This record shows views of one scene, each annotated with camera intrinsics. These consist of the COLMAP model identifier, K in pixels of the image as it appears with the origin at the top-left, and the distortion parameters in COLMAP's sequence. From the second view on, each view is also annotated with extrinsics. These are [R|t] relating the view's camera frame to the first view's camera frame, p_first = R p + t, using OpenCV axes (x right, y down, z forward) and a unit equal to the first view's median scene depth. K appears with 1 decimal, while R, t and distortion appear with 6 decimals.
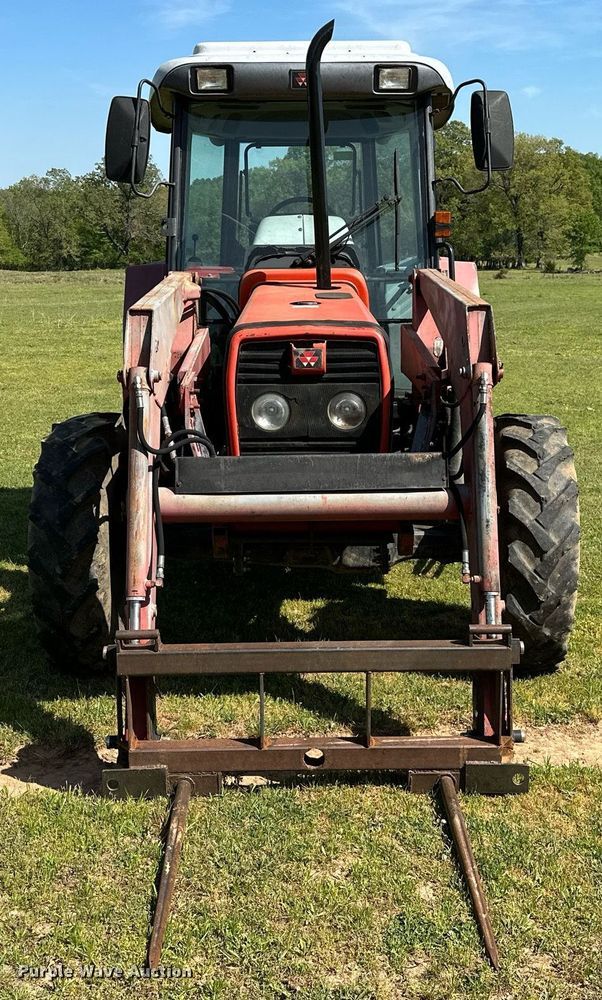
lens RADIAL K [[1235.2, 0, 301.0], [0, 1235.2, 500.0], [0, 0, 1]] dist [0.086604, -0.029780]
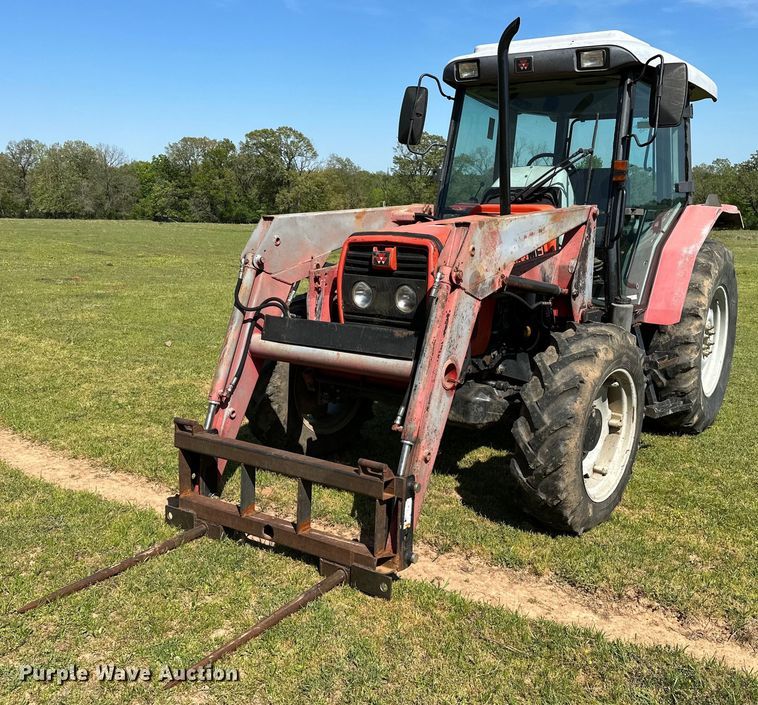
lens RADIAL K [[821.3, 0, 379.0], [0, 821.3, 352.5], [0, 0, 1]] dist [0.065107, -0.028907]
pose [[0.809500, 0.125143, -0.573628, 0.540692], [-0.145951, 0.989243, 0.009849, -0.018251], [0.568689, 0.075749, 0.819057, 0.247297]]
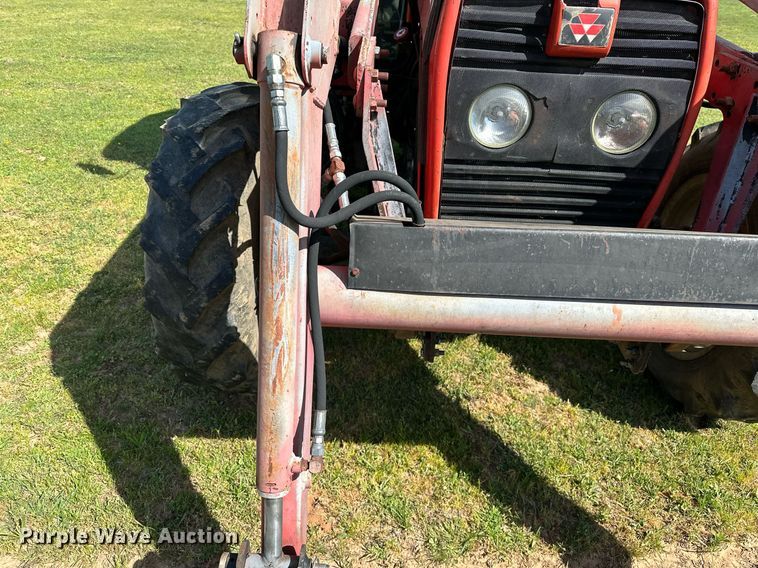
lens RADIAL K [[534.7, 0, 379.0], [0, 534.7, 284.0], [0, 0, 1]] dist [0.088505, -0.131294]
pose [[0.998522, 0.053186, 0.011218, -0.083803], [-0.053811, 0.938060, 0.342268, -0.083212], [0.007681, -0.342365, 0.939536, 0.718152]]
